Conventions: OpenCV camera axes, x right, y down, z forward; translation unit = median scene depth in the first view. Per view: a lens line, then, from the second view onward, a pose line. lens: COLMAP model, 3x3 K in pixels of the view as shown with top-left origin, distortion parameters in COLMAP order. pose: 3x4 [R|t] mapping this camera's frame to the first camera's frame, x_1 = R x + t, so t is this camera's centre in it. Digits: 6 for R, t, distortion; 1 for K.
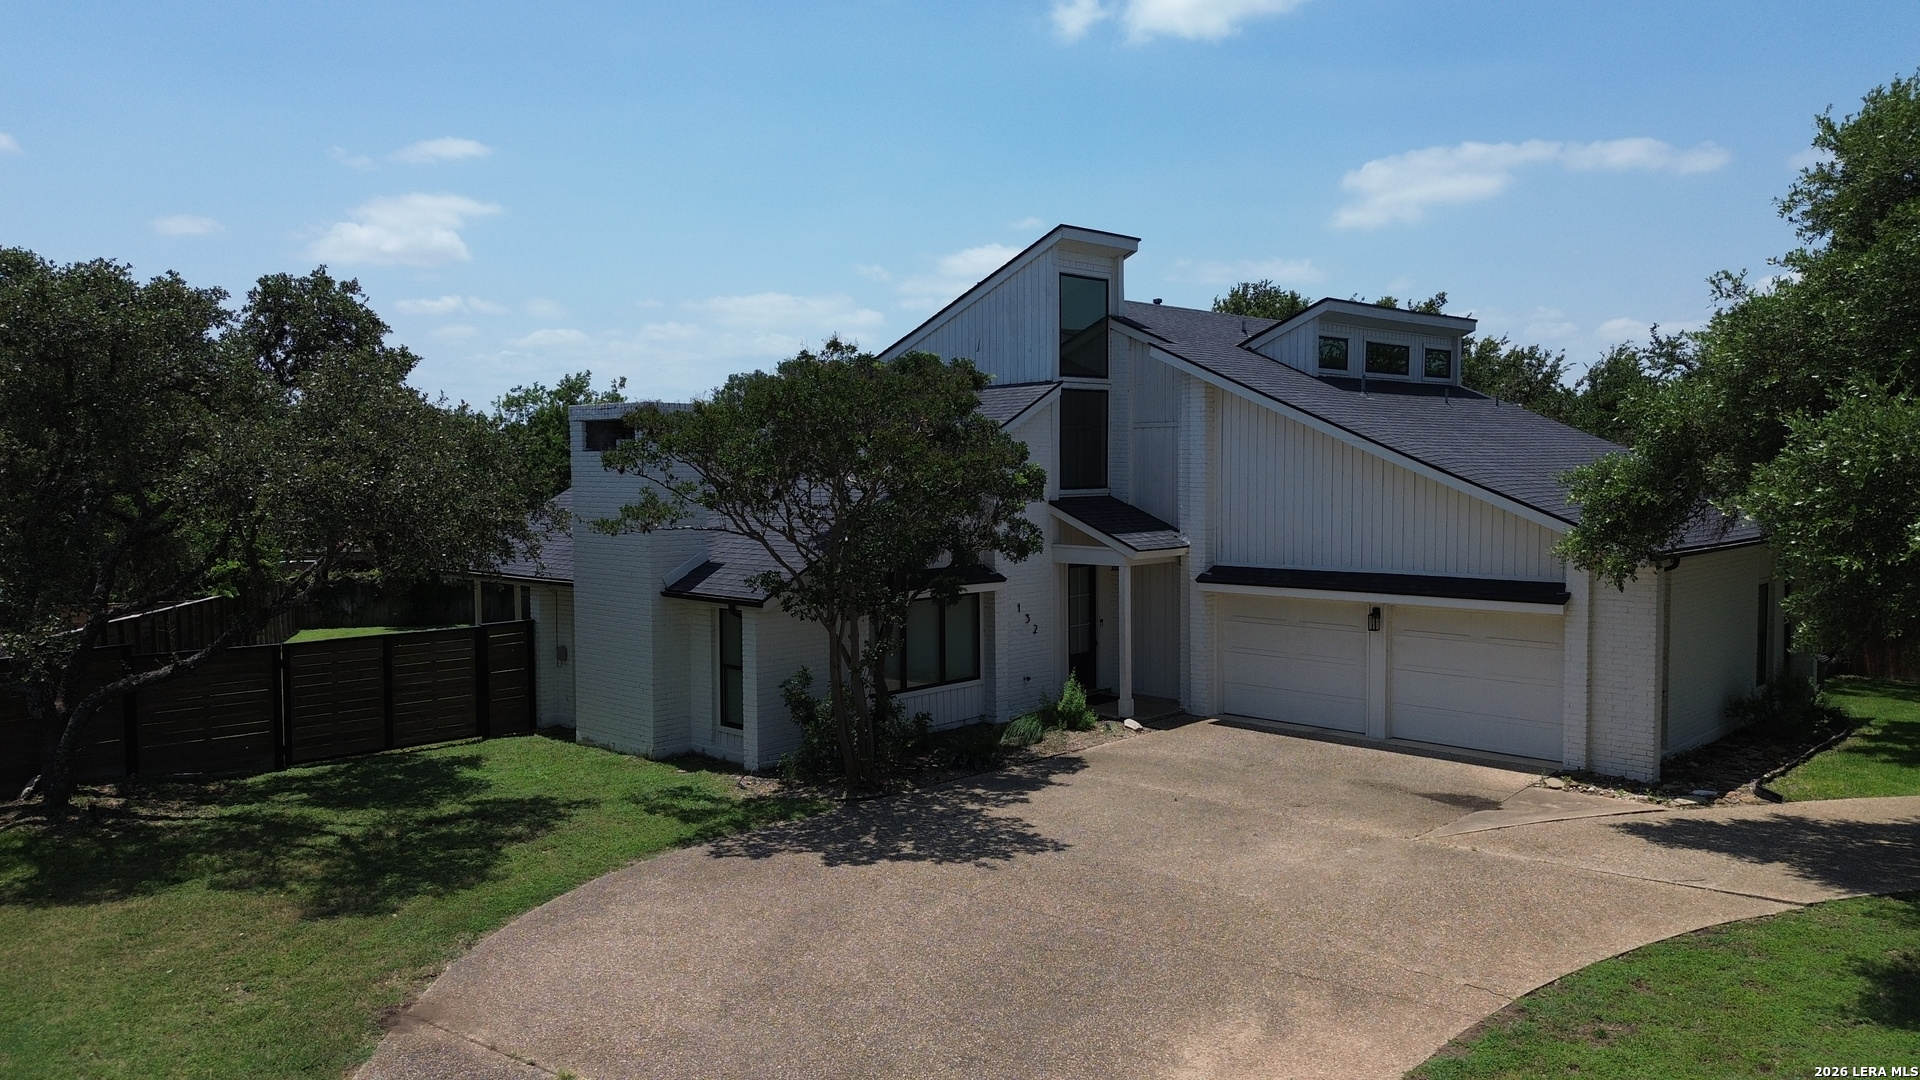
lens RADIAL K [[1362.2, 0, 961.9], [0, 1362.2, 532.6], [0, 0, 1]] dist [0.070860, -0.064765]
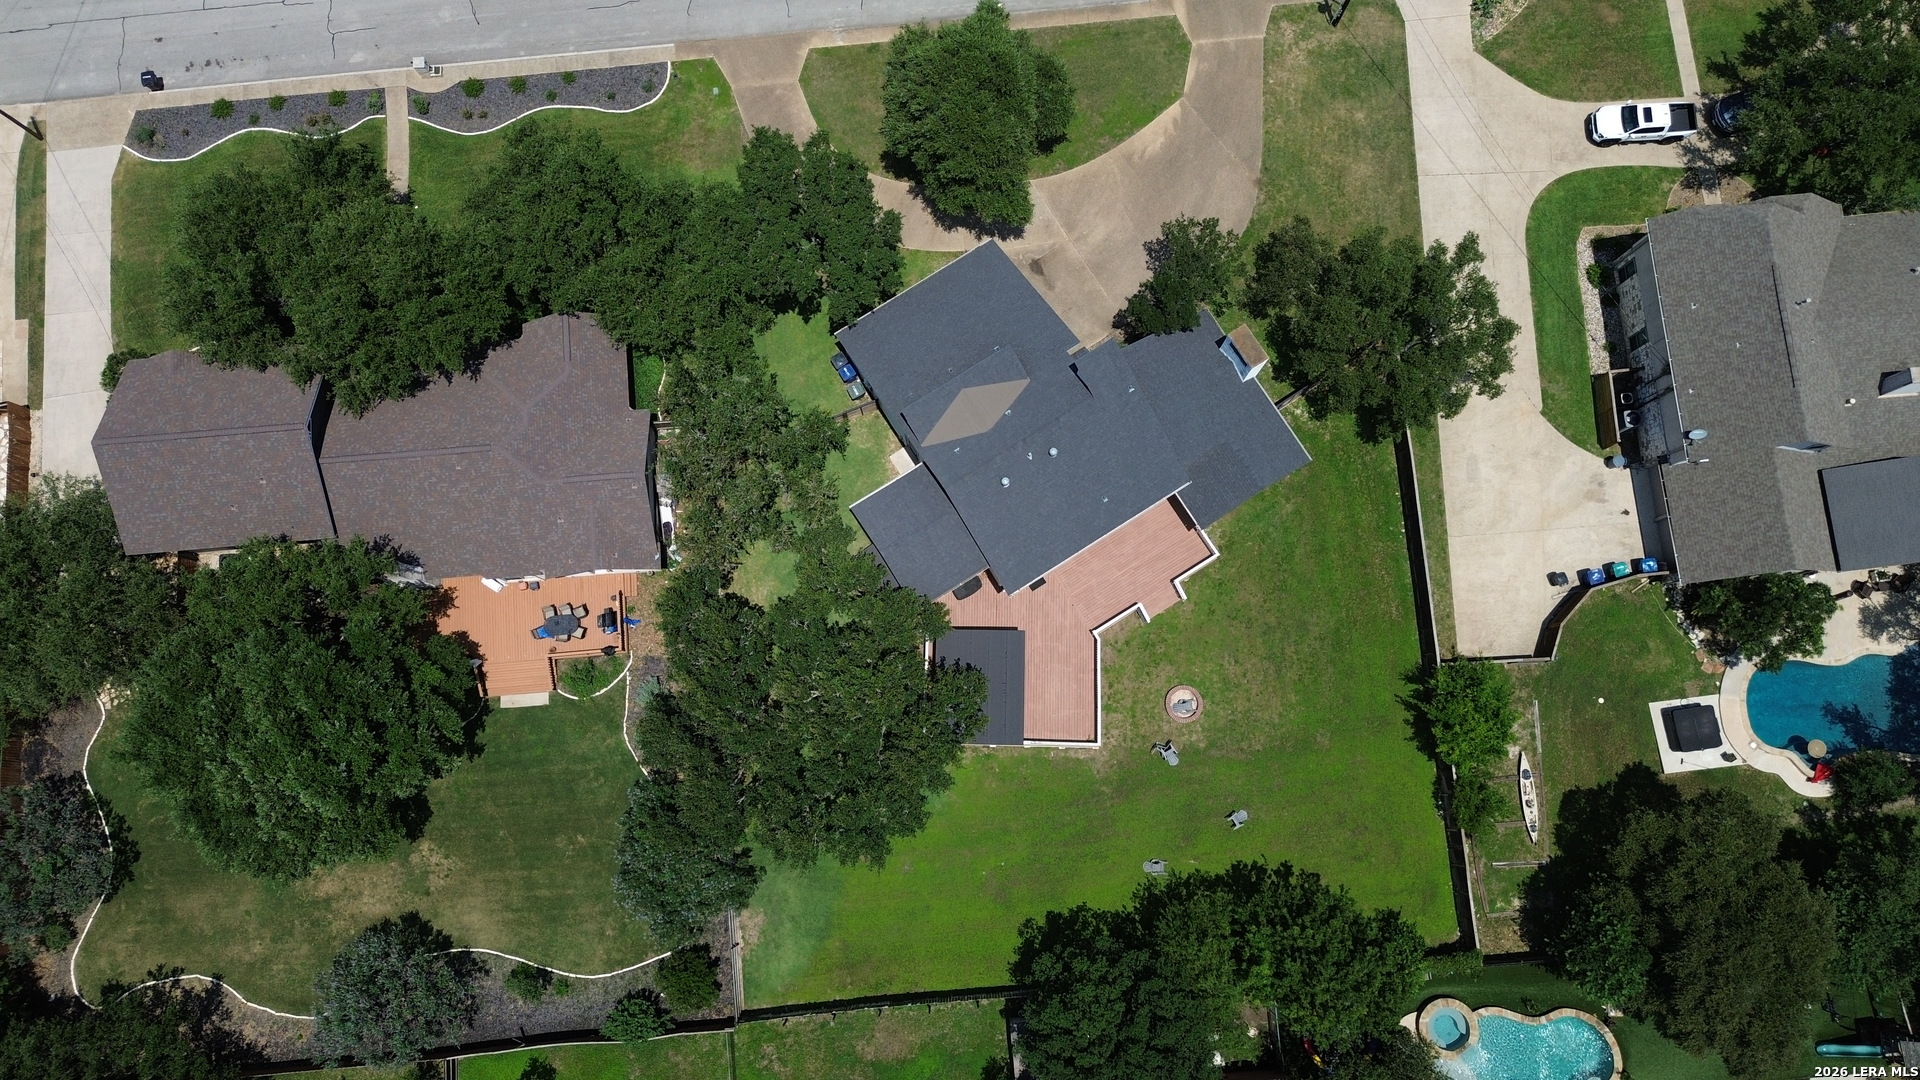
lens RADIAL K [[1362.2, 0, 956.6], [0, 1362.2, 537.7], [0, 0, 1]] dist [0.070860, -0.064765]
pose [[-0.970122, -0.236341, 0.054828, 0.155458], [0.024909, 0.127769, 0.991491, -3.402422], [-0.241335, 0.963233, -0.118065, 2.070255]]
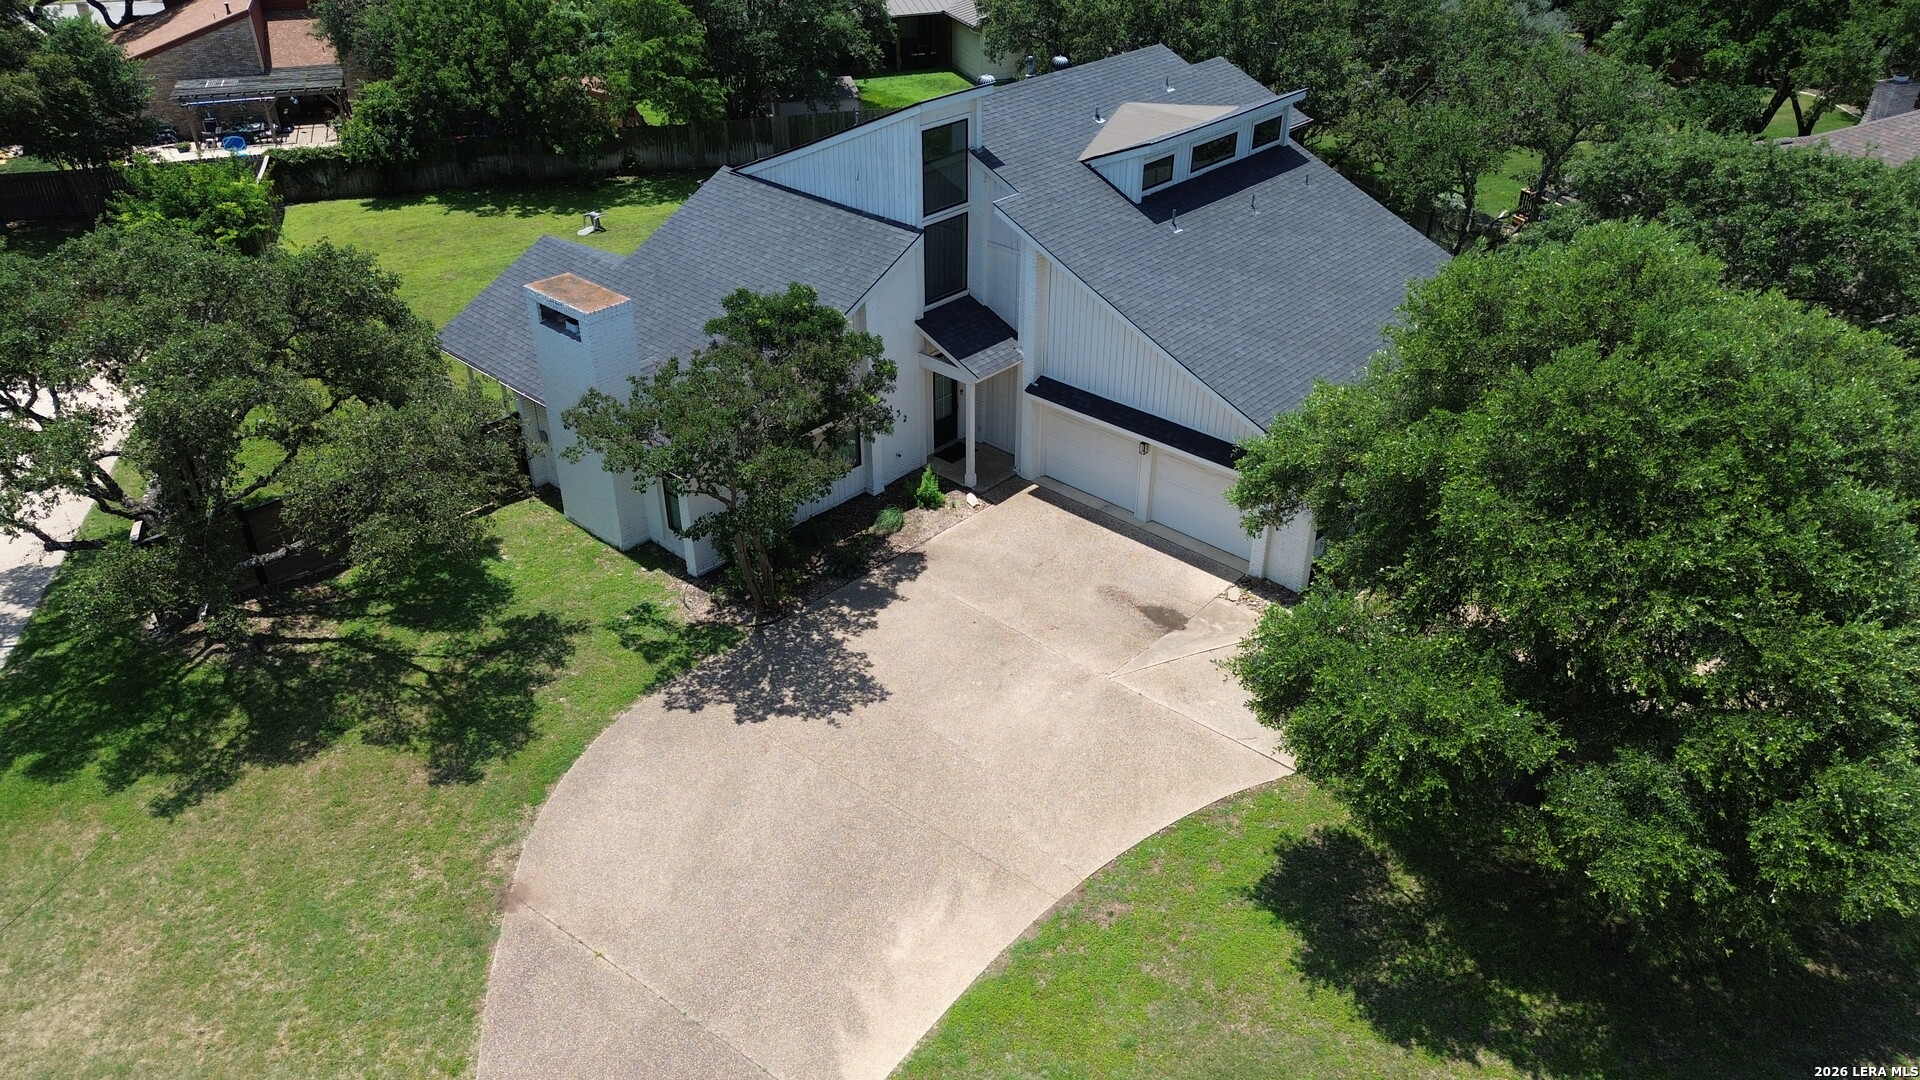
lens RADIAL K [[1362.2, 0, 965.1], [0, 1362.2, 541.0], [0, 0, 1]] dist [0.070860, -0.064765]
pose [[0.999873, 0.000689, 0.015927, 0.105838], [-0.008210, 0.878655, 0.477386, -0.521270], [-0.013665, -0.477456, 0.878549, -0.241239]]
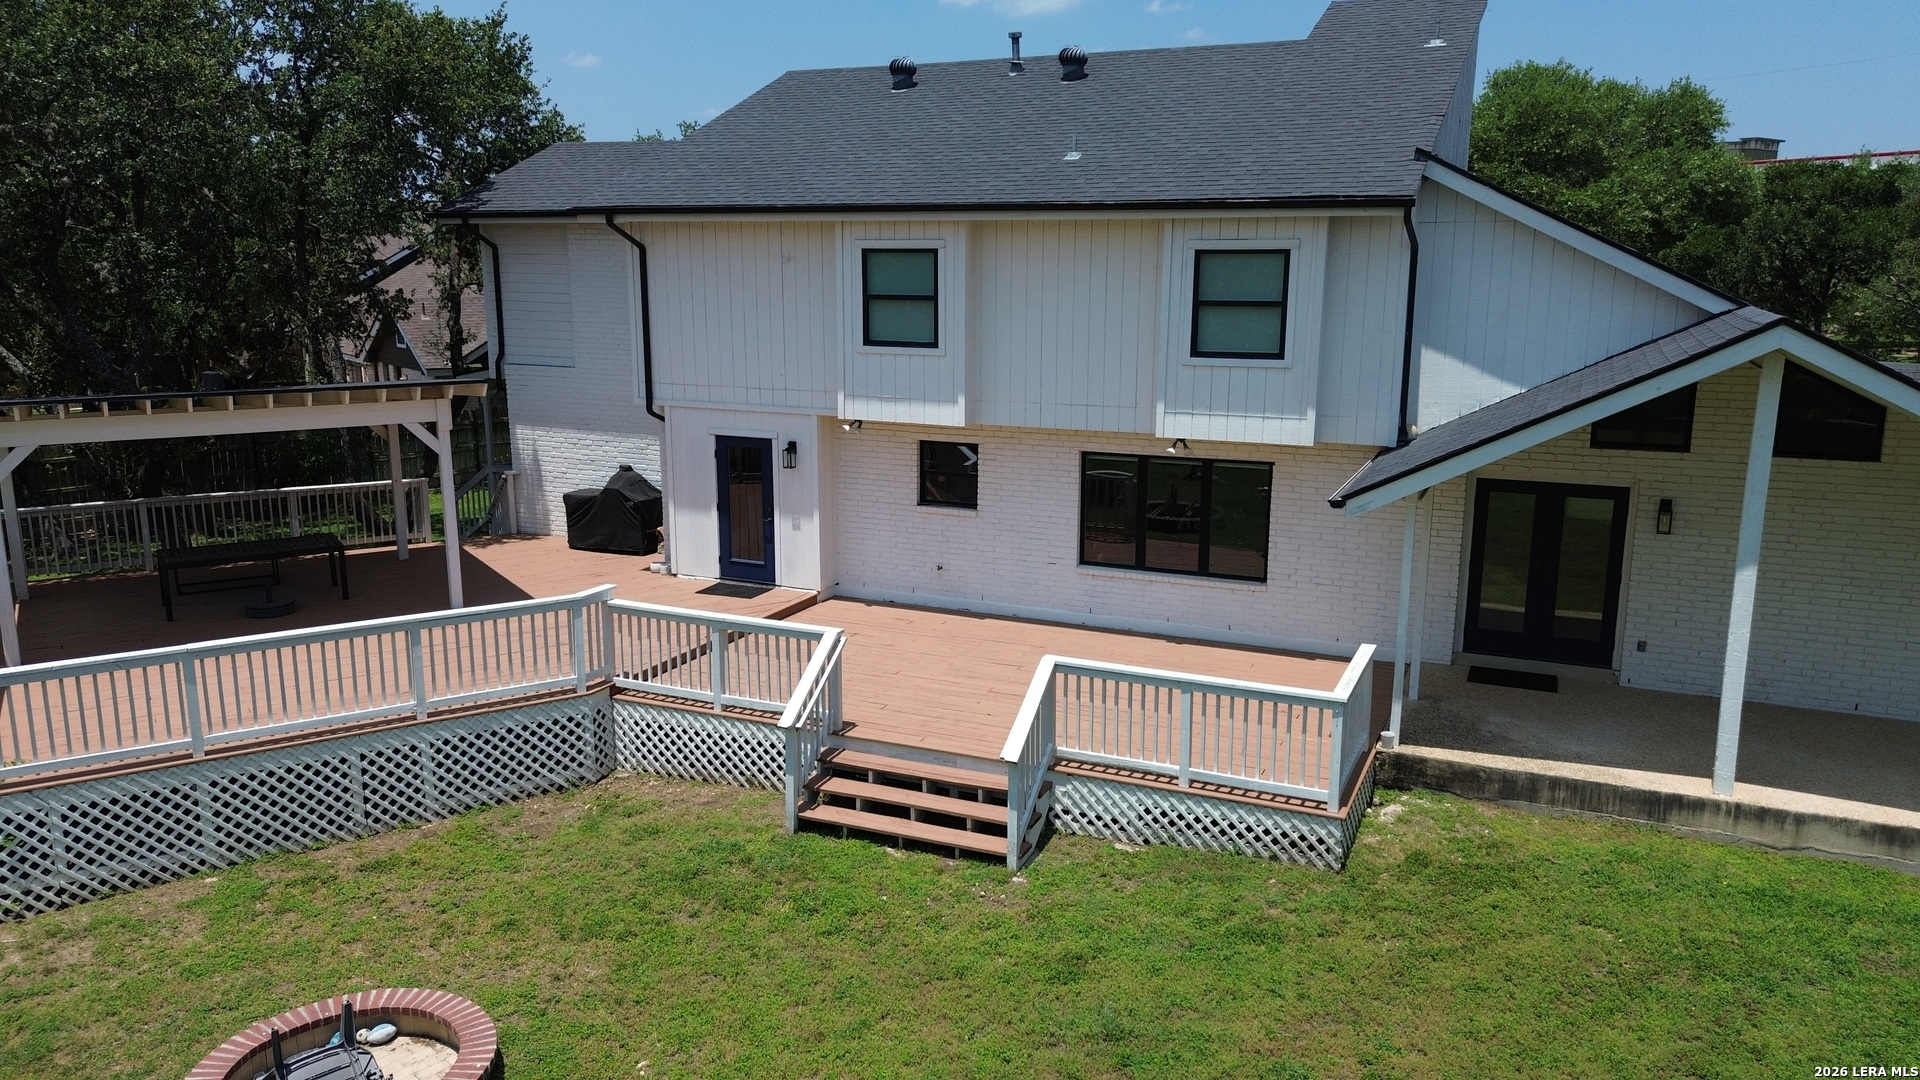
lens RADIAL K [[1362.2, 0, 959.6], [0, 1362.2, 541.6], [0, 0, 1]] dist [0.070860, -0.064765]
pose [[-0.333033, -0.188053, 0.923972, -0.776821], [0.049984, 0.975012, 0.216457, -0.108751], [-0.941589, 0.118272, -0.315311, 1.859549]]
